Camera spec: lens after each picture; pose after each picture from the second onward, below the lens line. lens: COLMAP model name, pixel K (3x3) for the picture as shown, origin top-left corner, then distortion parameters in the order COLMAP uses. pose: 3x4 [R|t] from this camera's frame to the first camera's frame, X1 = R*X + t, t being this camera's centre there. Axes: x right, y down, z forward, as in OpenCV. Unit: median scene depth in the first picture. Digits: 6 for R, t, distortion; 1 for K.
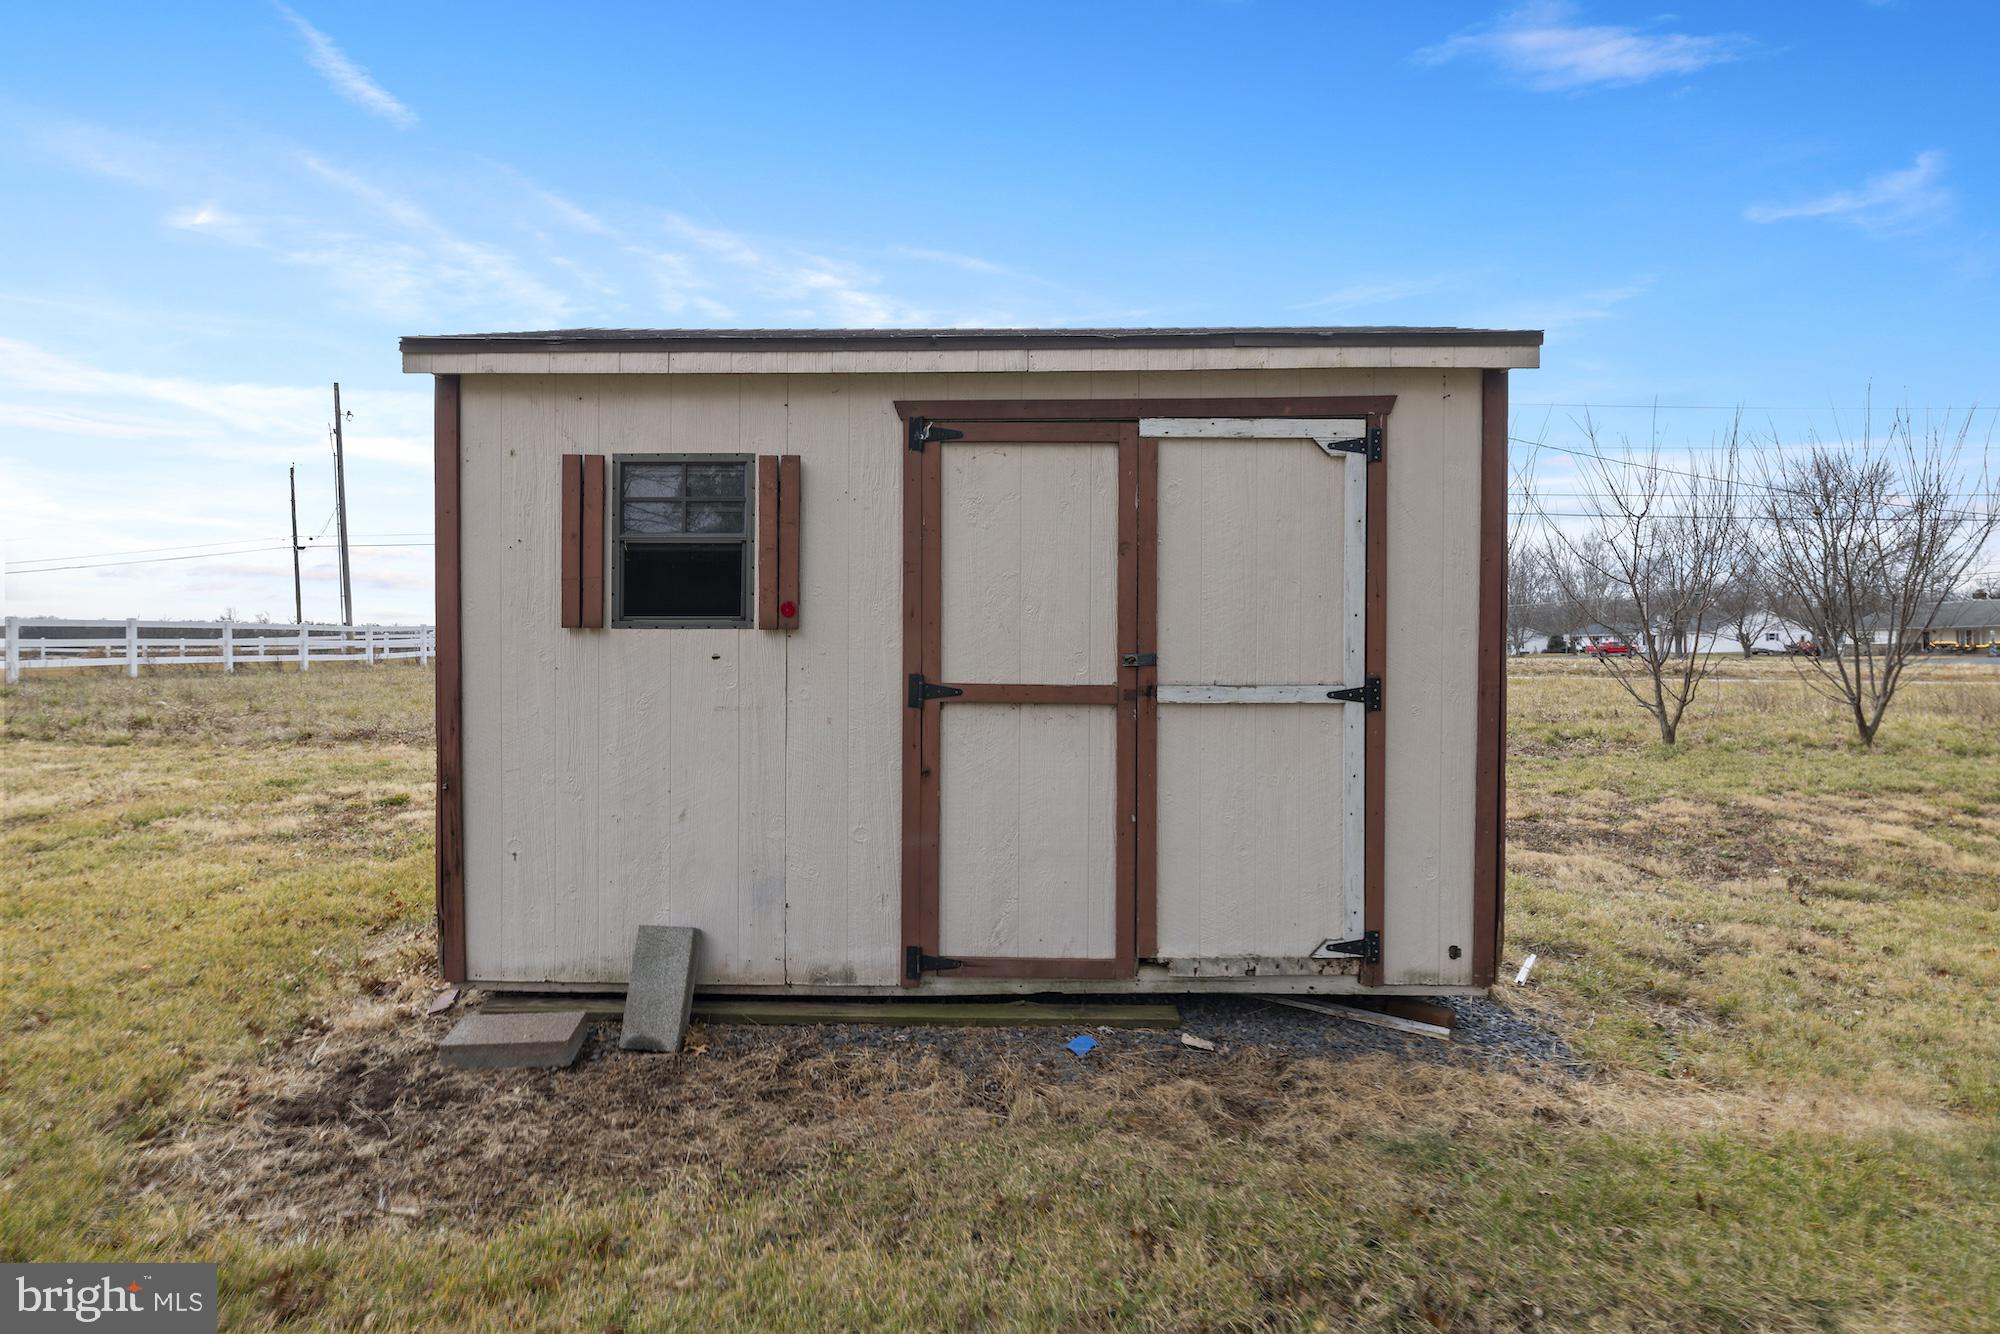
lens RADIAL K [[1013.8, 0, 1000.0], [0, 1013.8, 667.0], [0, 0, 1]] dist [0.000769, 0.000307]
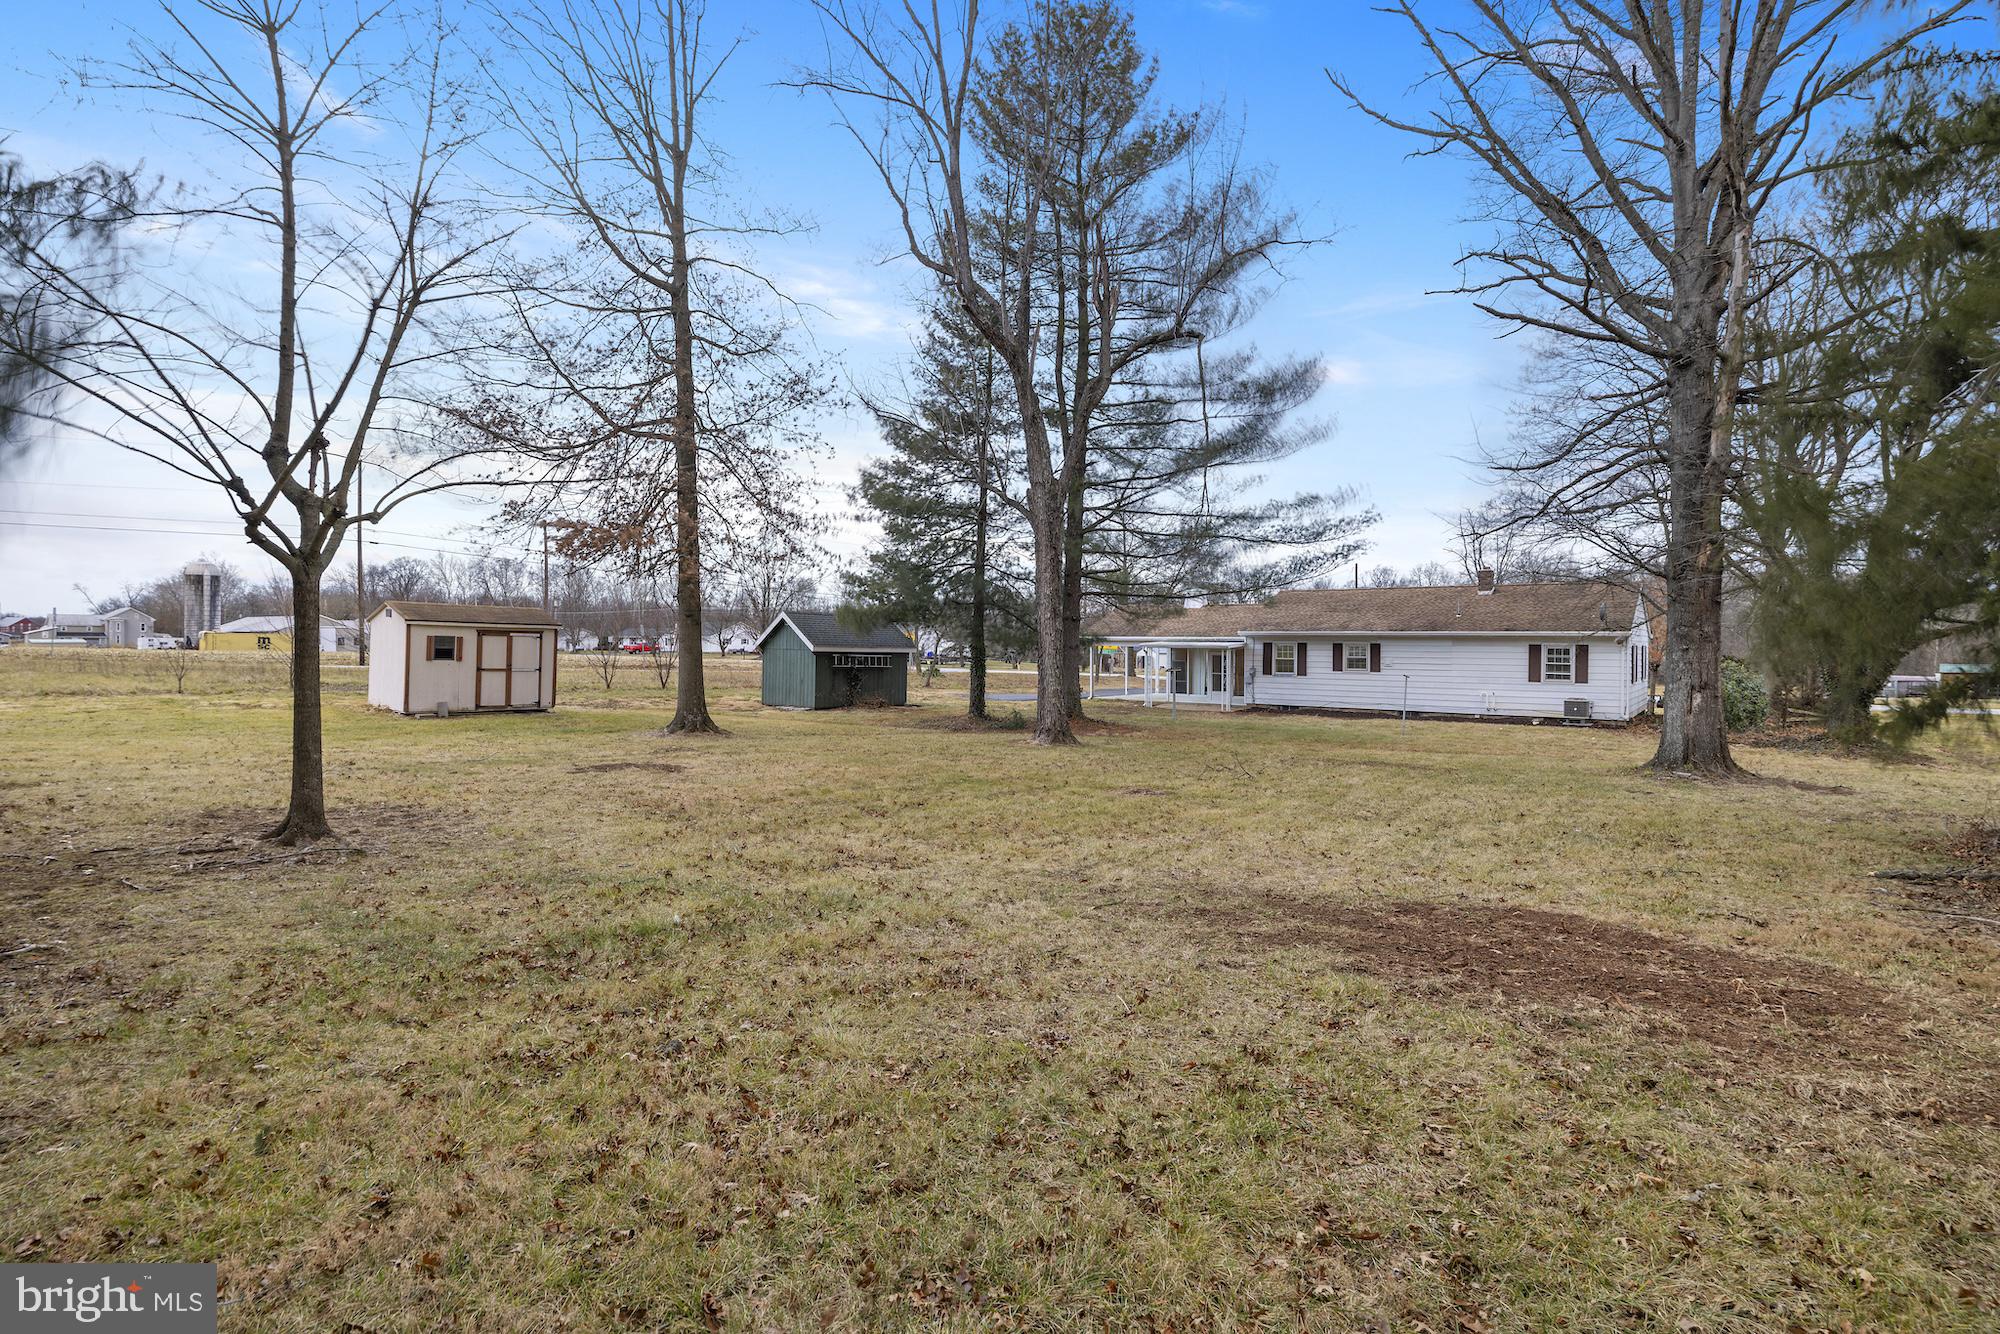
lens RADIAL K [[1013.8, 0, 1000.0], [0, 1013.8, 667.0], [0, 0, 1]] dist [0.000769, 0.000307]
pose [[0.647738, 0.002901, 0.761858, -3.196856], [-0.008458, 0.999959, 0.003383, -0.047467], [-0.761816, -0.008636, 0.647736, -6.563272]]
